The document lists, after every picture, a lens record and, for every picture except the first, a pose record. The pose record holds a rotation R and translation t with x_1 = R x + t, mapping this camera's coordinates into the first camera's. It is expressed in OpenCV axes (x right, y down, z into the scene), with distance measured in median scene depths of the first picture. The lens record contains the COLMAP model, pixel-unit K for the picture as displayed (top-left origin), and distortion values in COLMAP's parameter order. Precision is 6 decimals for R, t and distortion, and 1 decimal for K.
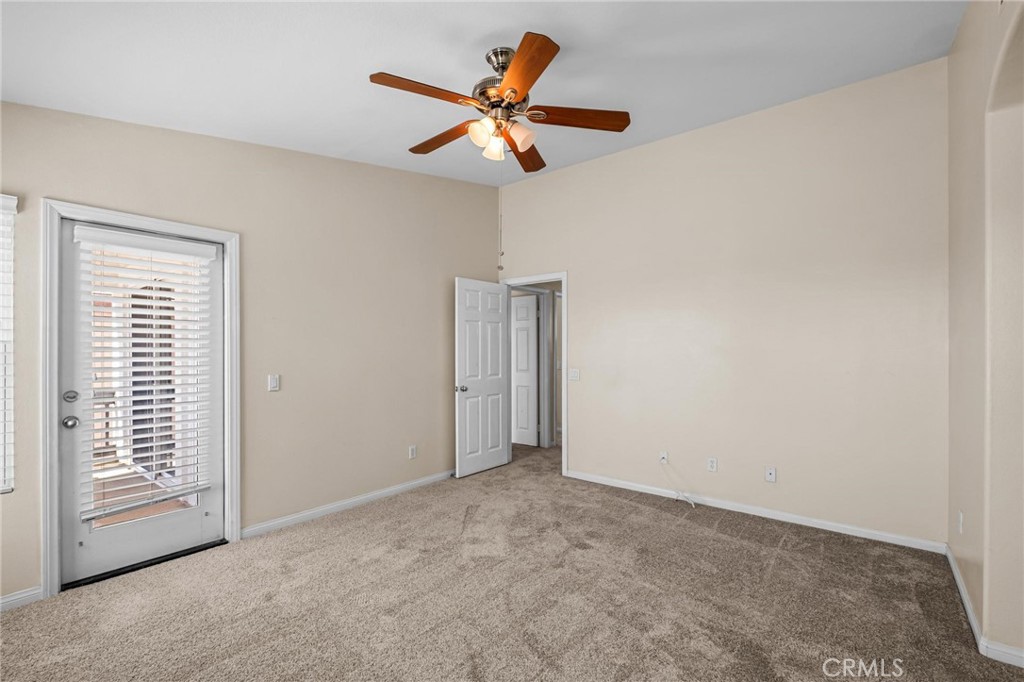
lens RADIAL K [[455.5, 0, 513.6], [0, 455.5, 346.8], [0, 0, 1]] dist [0.000368, -0.000575]
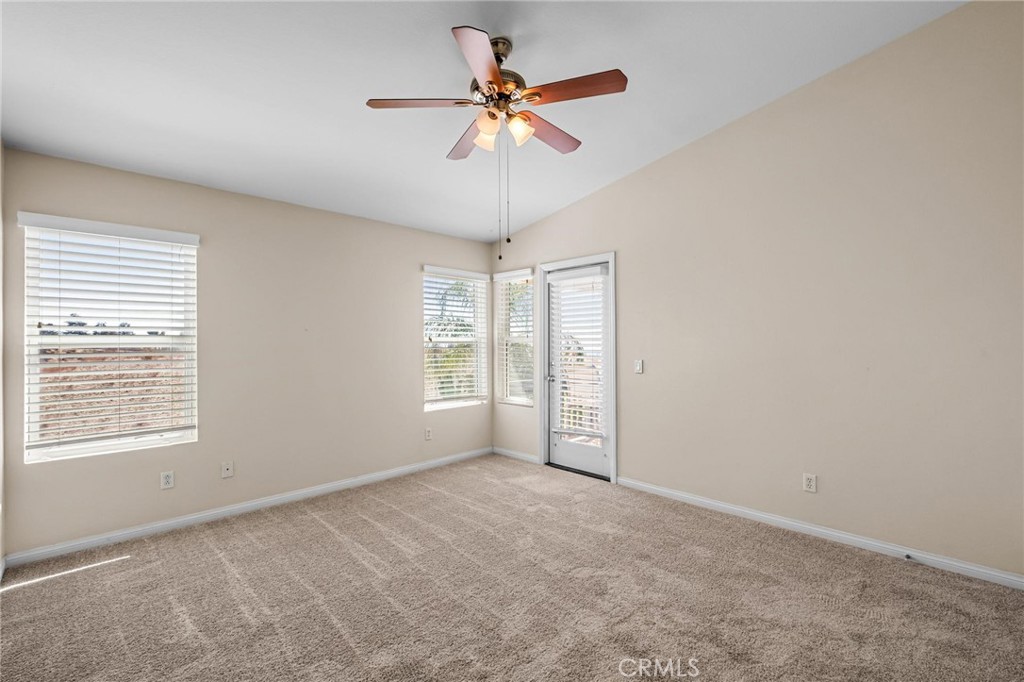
lens RADIAL K [[442.9, 0, 517.0], [0, 442.9, 344.0], [0, 0, 1]] dist [0.000238, -0.000418]
pose [[-0.113592, 0.002632, -0.993524, 0.701117], [0.007436, 0.999971, 0.001799, 0.017430], [0.993500, -0.007184, -0.113608, 0.872615]]
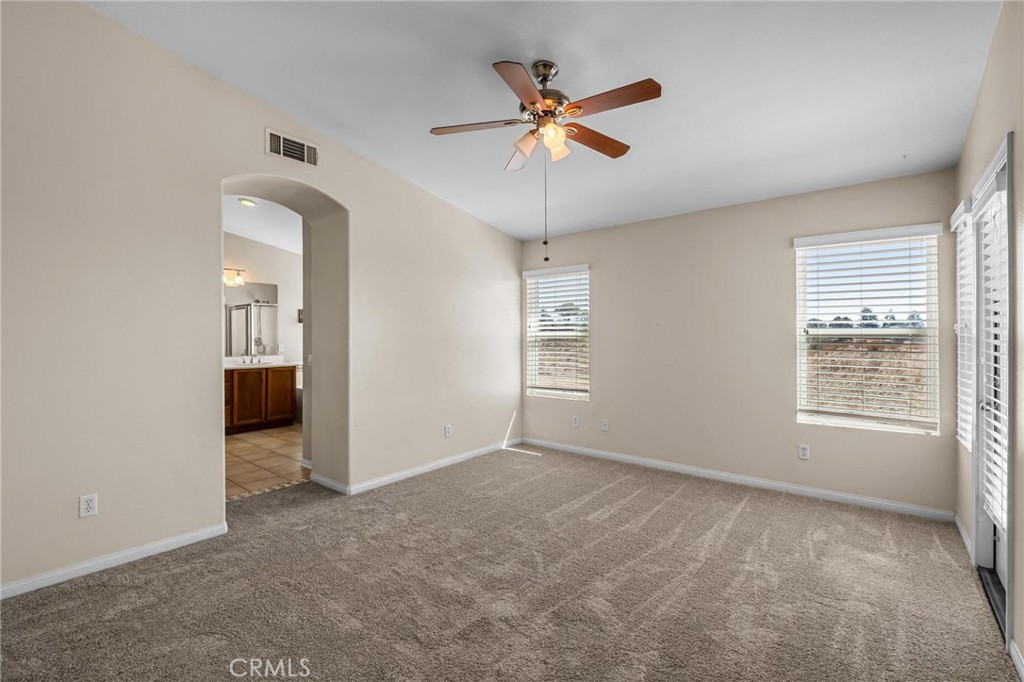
lens RADIAL K [[451.8, 0, 512.0], [0, 451.8, 341.0], [0, 0, 1]] dist [-0.004399, -0.000655]
pose [[-0.999984, 0.000407, 0.005684, 0.031710], [0.000451, 0.999970, 0.007738, 0.017127], [-0.005680, 0.007741, -0.999954, 1.587317]]
